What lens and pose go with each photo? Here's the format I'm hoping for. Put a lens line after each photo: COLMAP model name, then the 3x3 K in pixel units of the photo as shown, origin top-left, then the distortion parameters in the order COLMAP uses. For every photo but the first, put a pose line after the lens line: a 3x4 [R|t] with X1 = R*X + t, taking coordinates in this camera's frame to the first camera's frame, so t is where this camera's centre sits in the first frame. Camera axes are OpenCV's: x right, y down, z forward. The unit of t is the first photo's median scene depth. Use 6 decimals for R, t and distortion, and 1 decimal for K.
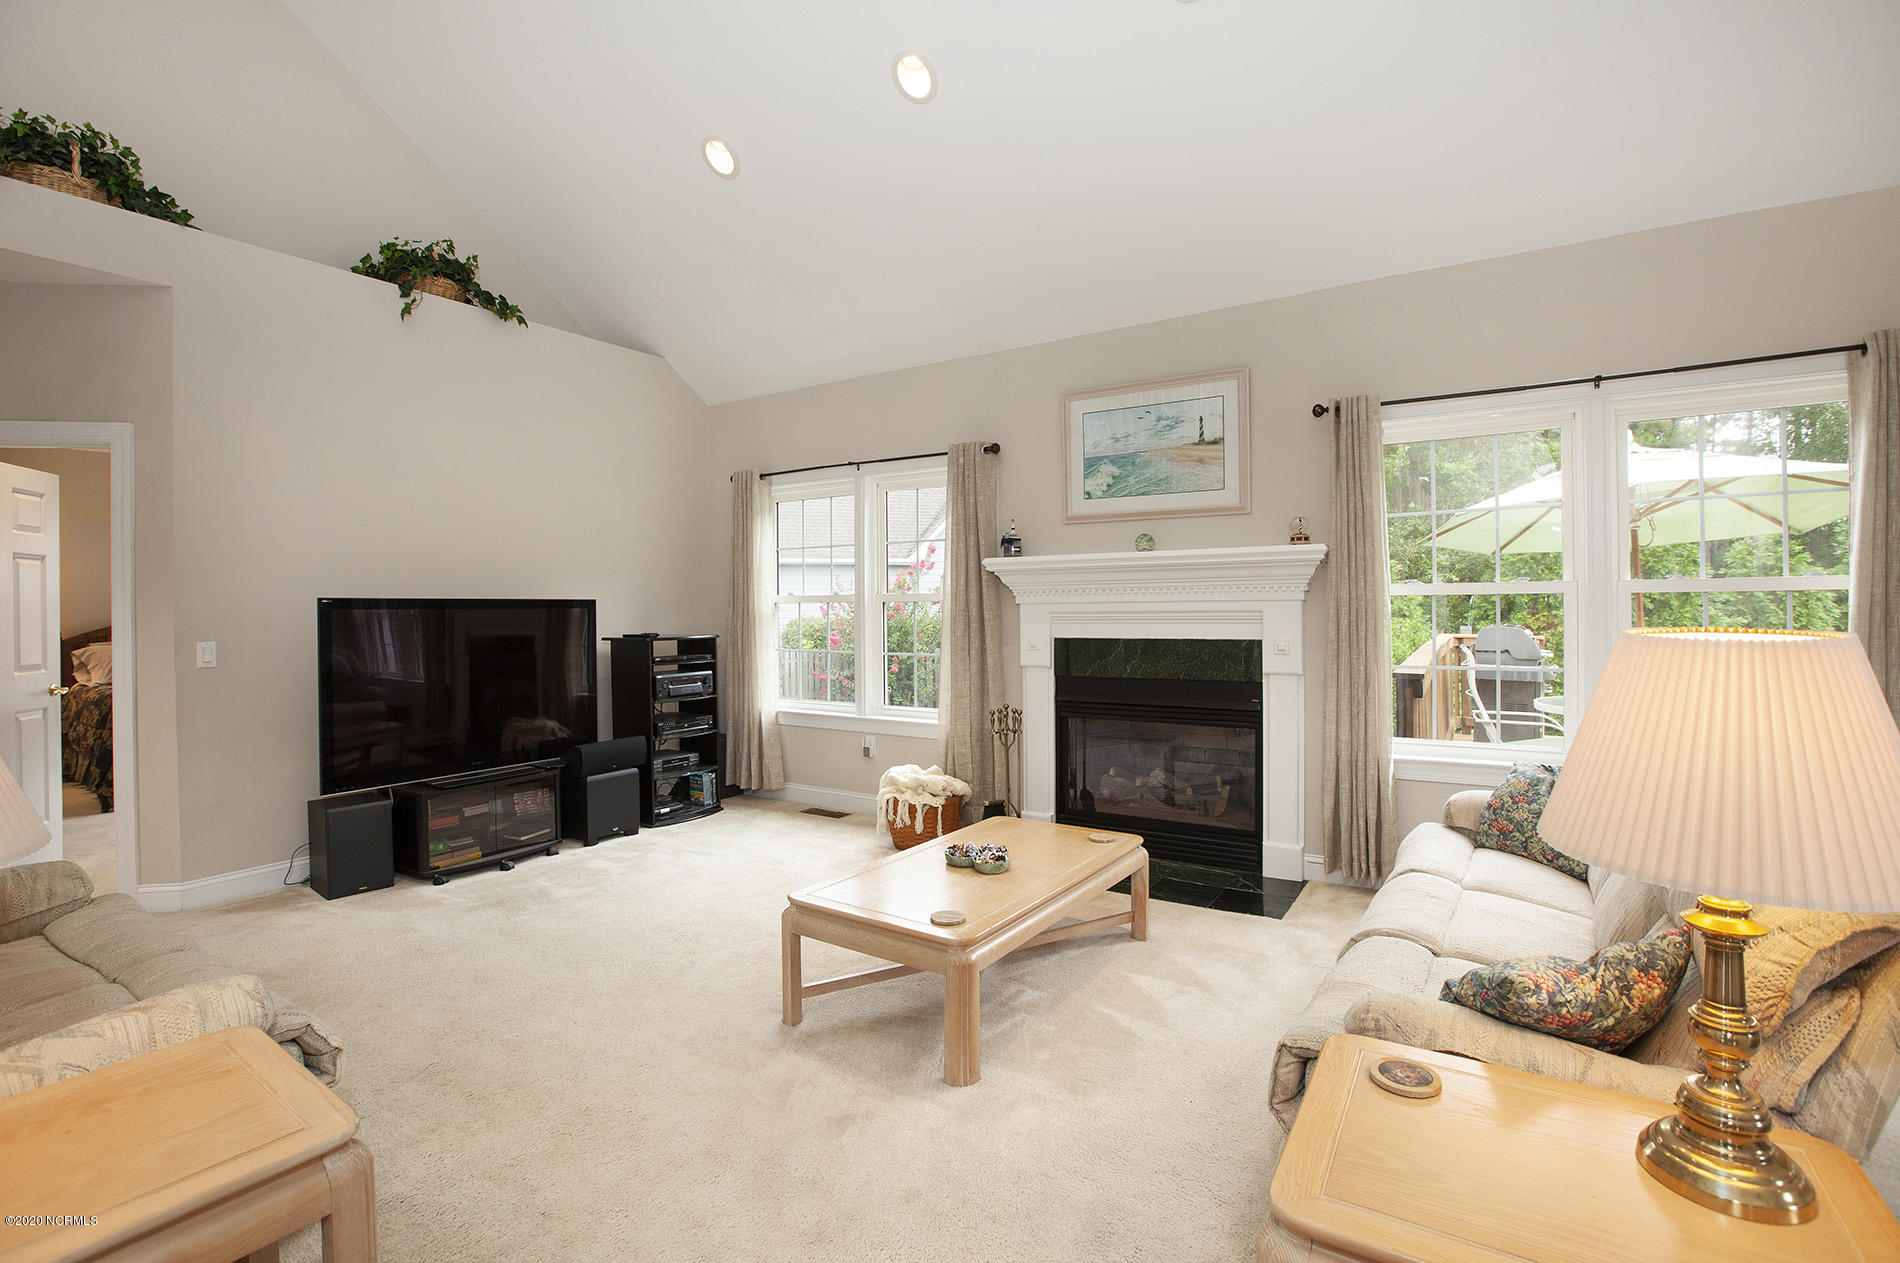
lens RADIAL K [[866.9, 0, 943.3], [0, 866.9, 618.8], [0, 0, 1]] dist [-0.049774, 0.013126]
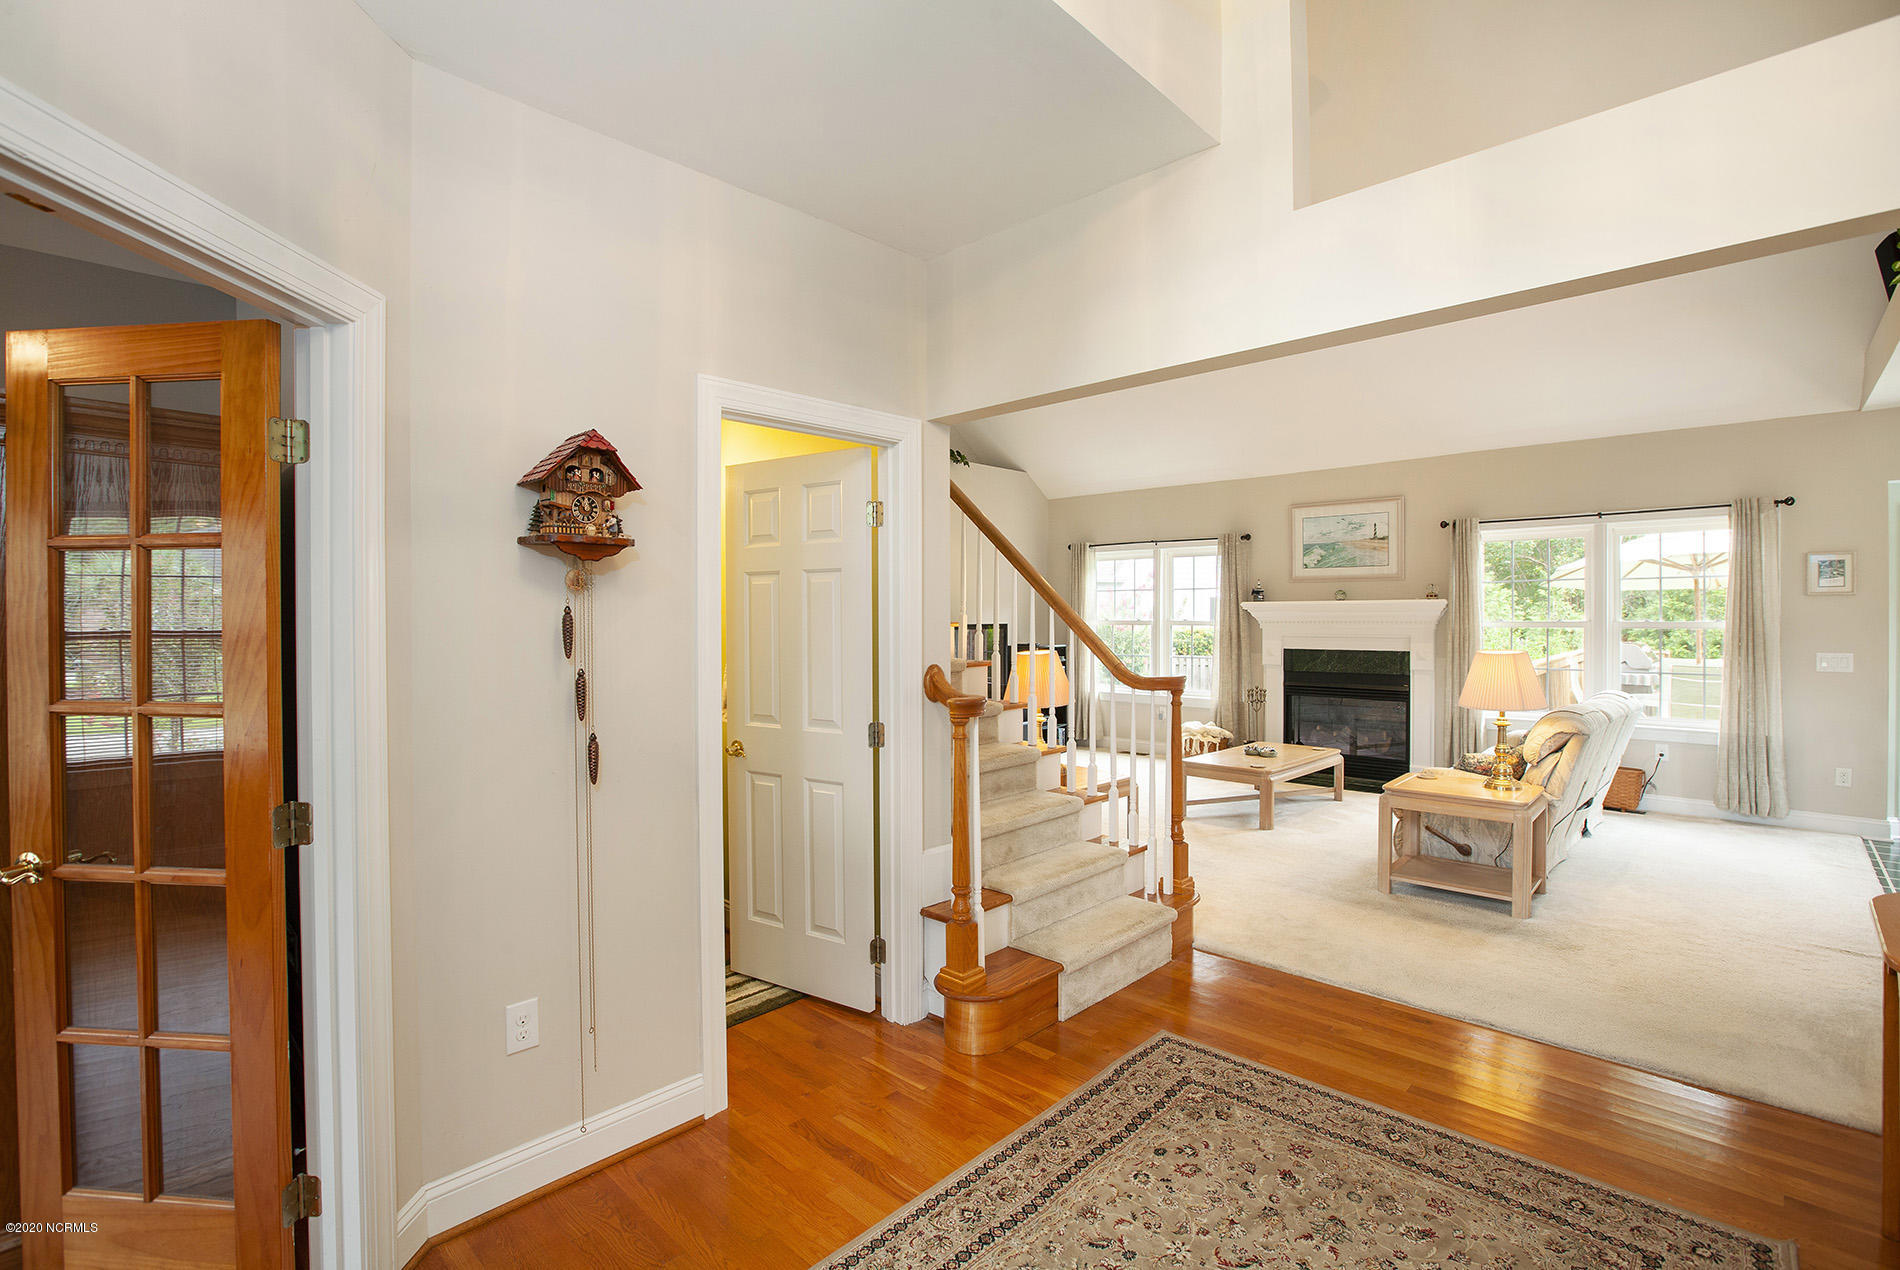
lens RADIAL K [[891.5, 0, 978.0], [0, 891.5, 623.0], [0, 0, 1]] dist [-0.002954, -0.000233]
pose [[0.989699, 0.007784, -0.142954, -0.227644], [-0.008151, 0.999965, -0.001985, -0.021111], [0.142934, 0.003130, 0.989727, -0.864306]]
